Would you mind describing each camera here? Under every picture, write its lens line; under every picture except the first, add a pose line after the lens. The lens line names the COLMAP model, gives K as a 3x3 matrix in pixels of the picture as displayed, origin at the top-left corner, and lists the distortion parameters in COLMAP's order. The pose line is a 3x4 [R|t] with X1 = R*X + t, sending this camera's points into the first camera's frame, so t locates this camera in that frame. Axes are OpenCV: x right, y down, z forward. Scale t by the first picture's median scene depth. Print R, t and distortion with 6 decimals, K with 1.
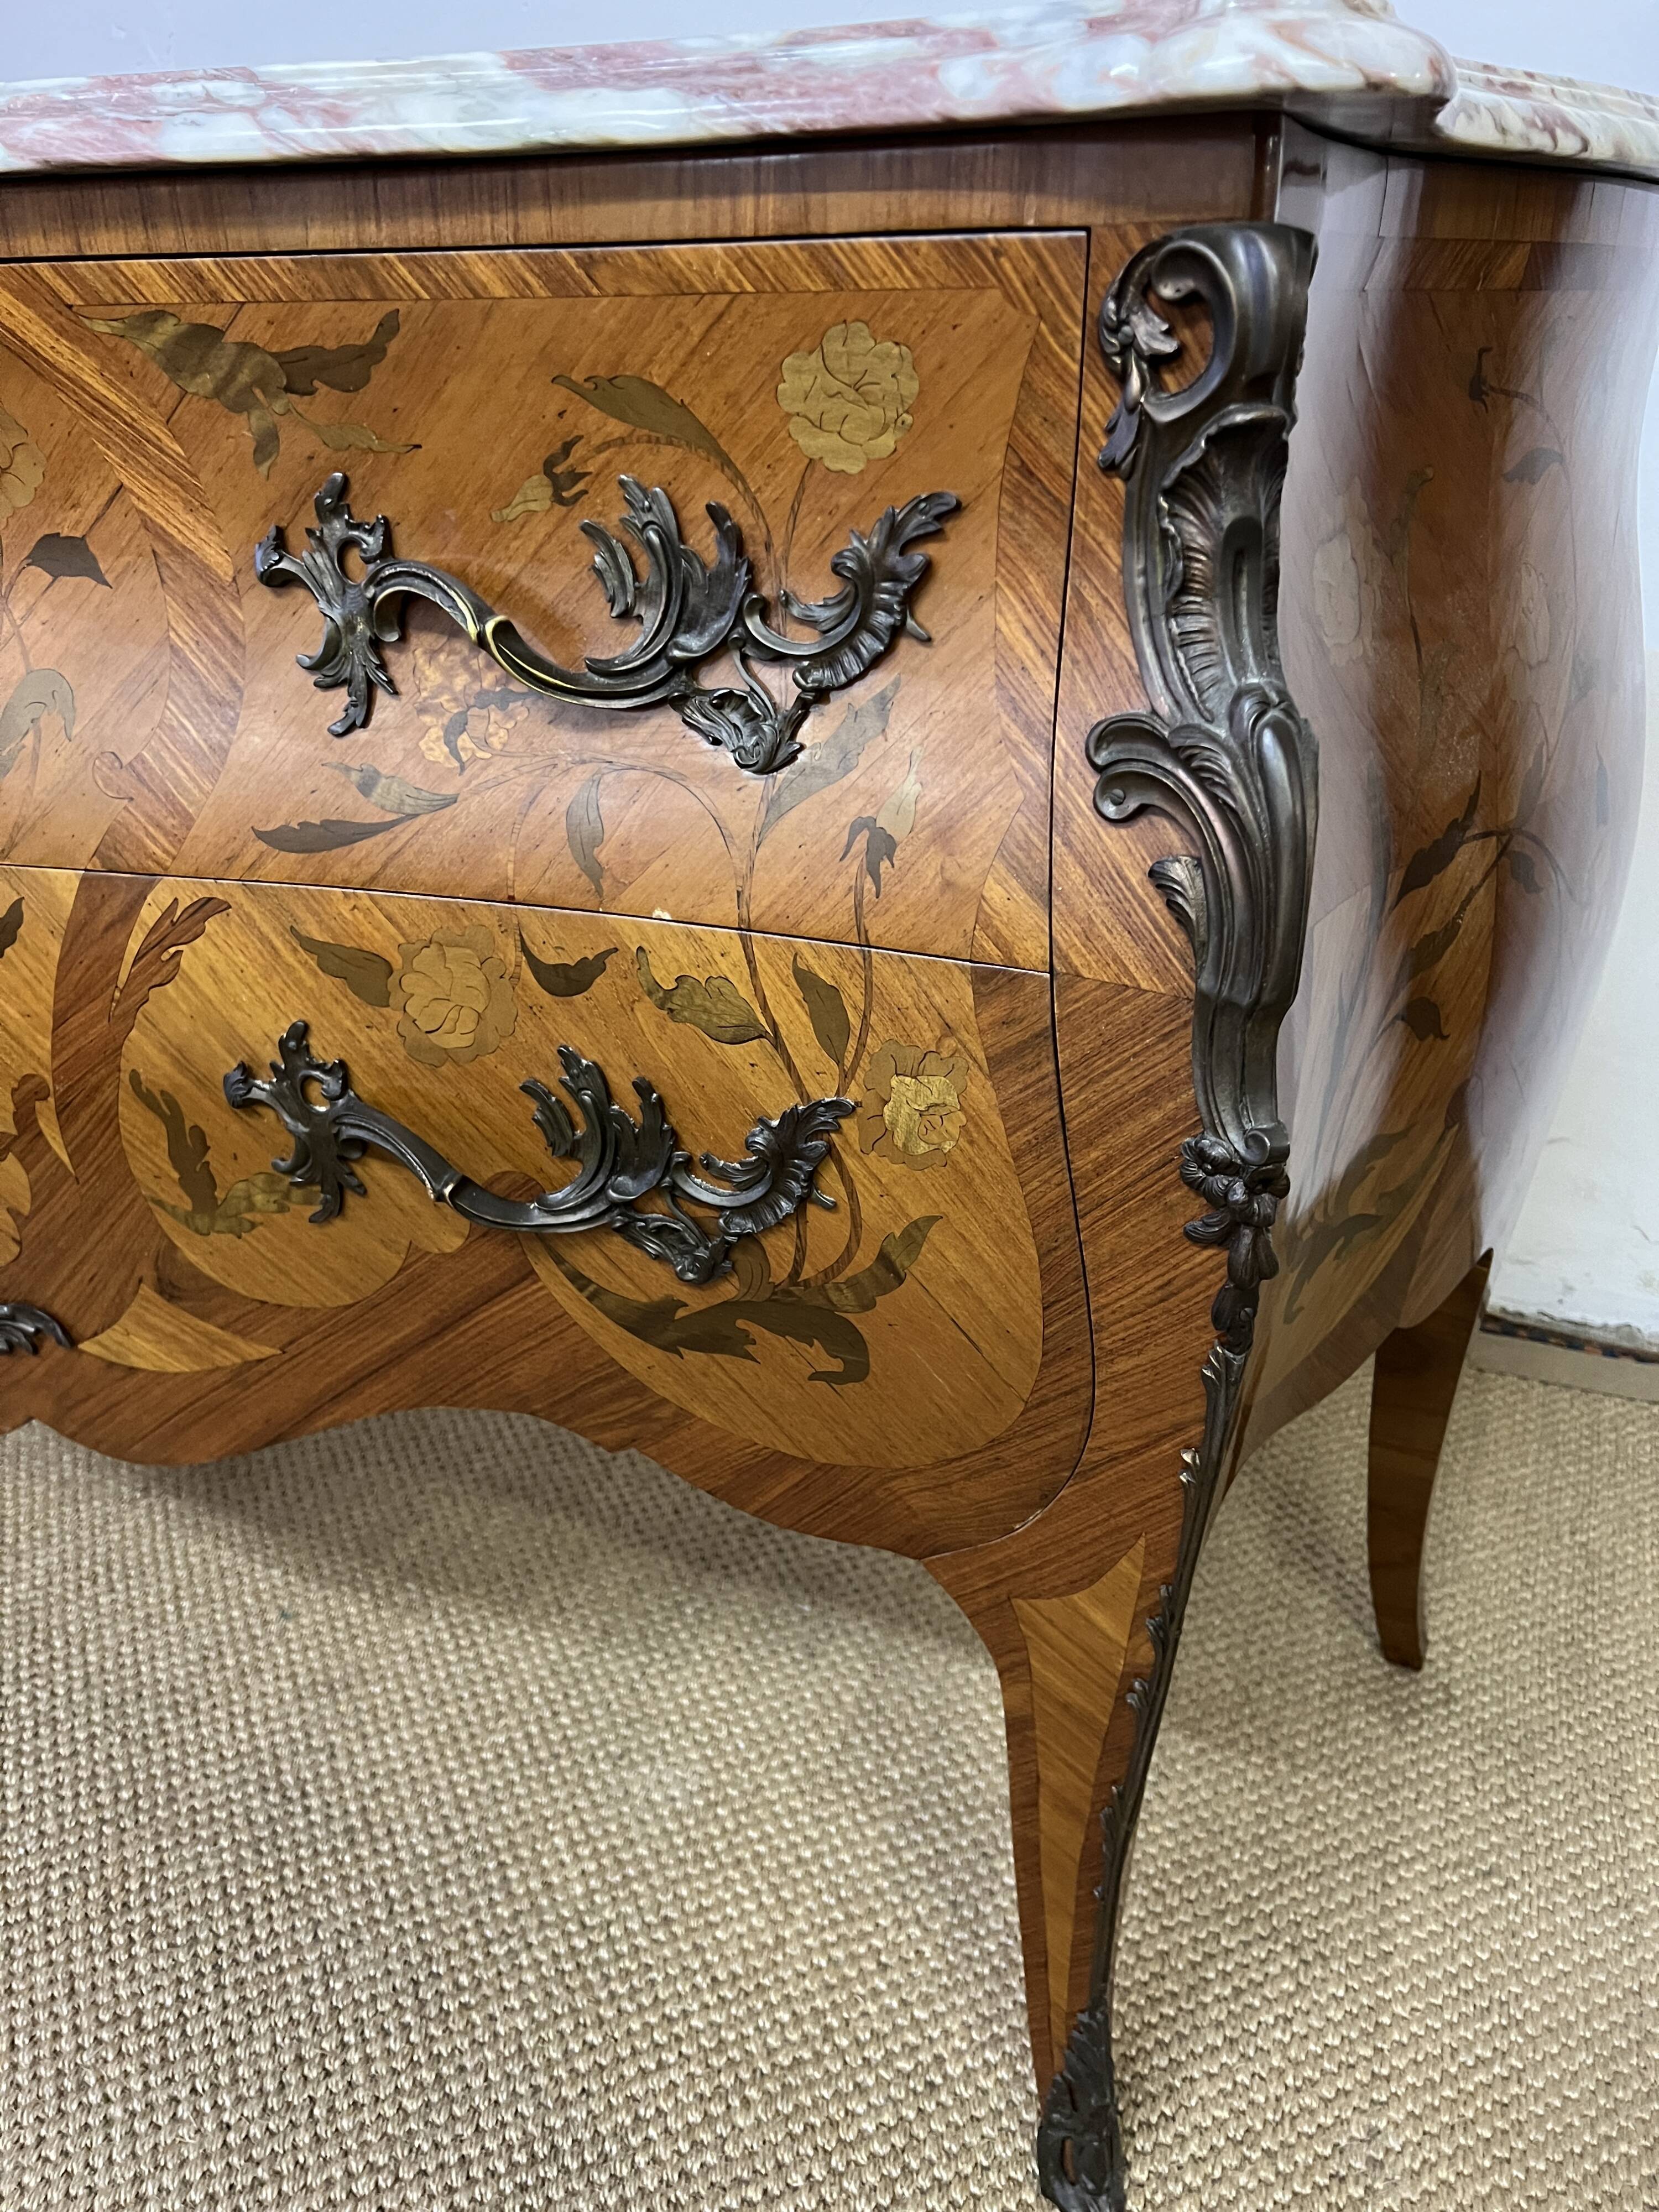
lens RADIAL K [[1667.6, 0, 817.8], [0, 1667.6, 1124.9], [0, 0, 1]] dist [0.040068, -0.034712]
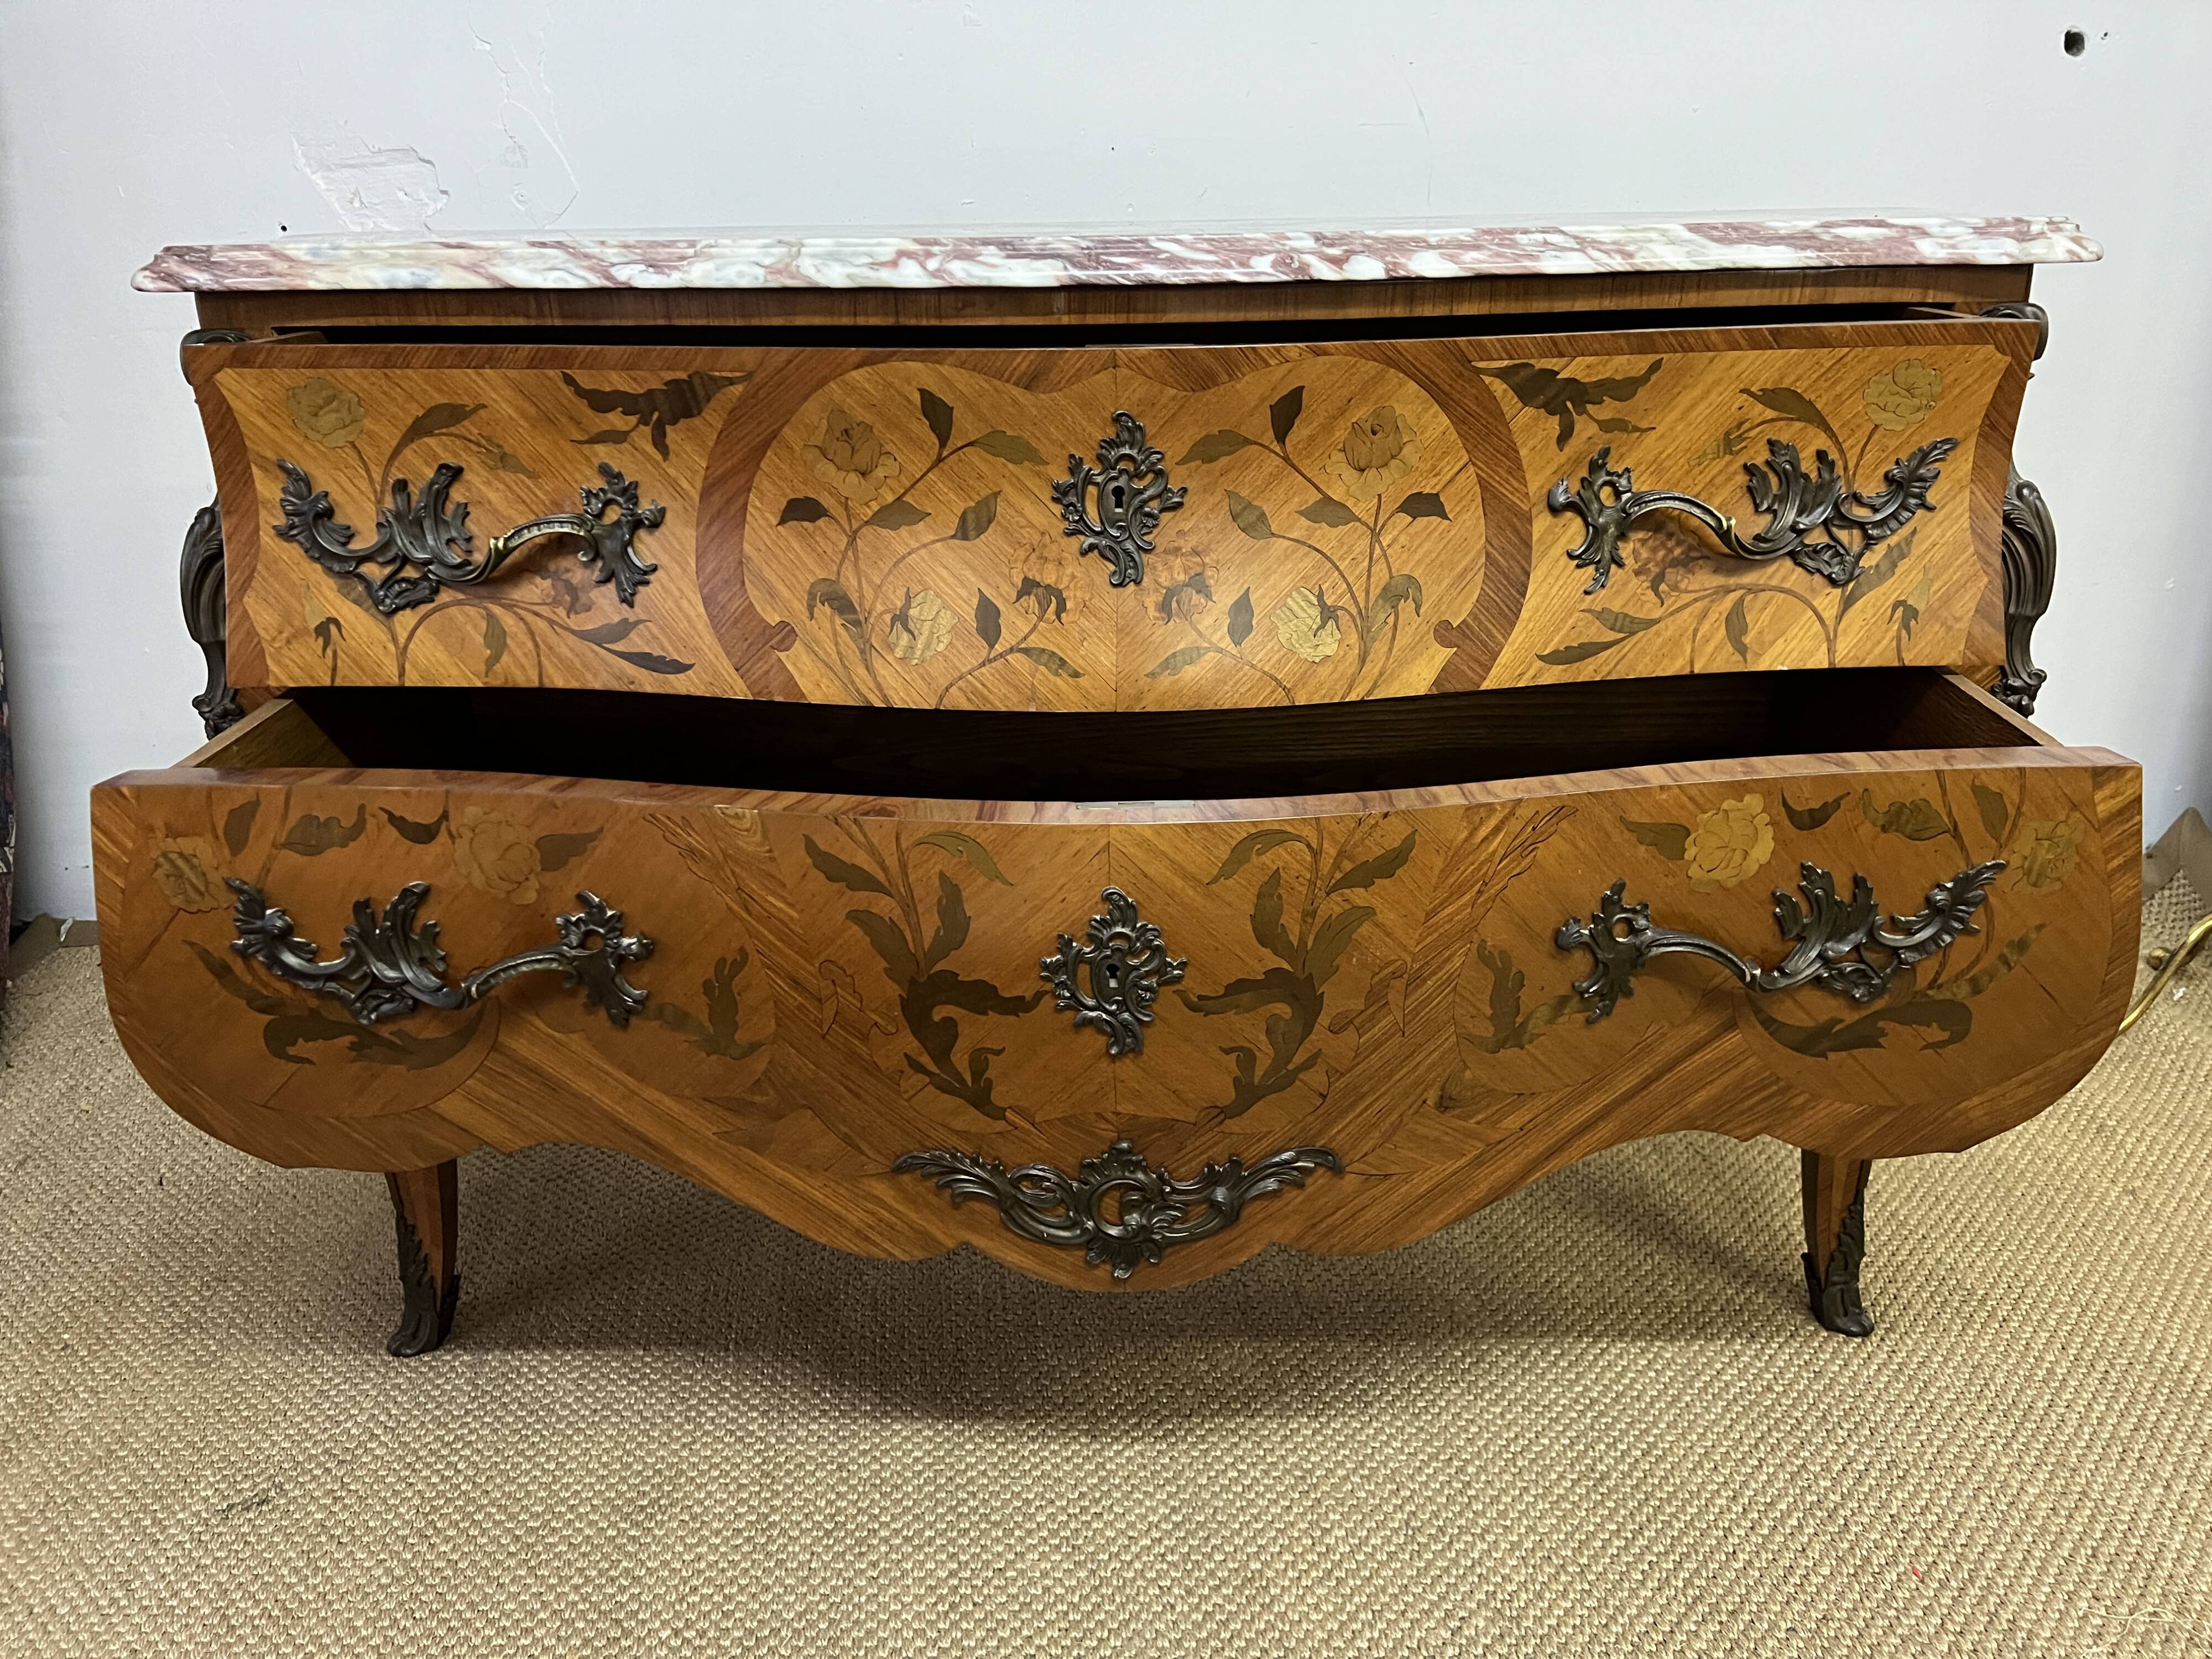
lens RADIAL K [[1667.6, 0, 1119.6], [0, 1667.6, 849.2], [0, 0, 1]] dist [0.040068, -0.034712]
pose [[0.898146, -0.165964, 0.407174, -1.421156], [0.190766, 0.981416, -0.020768, -0.030062], [-0.396160, 0.096328, 0.913114, -0.338858]]
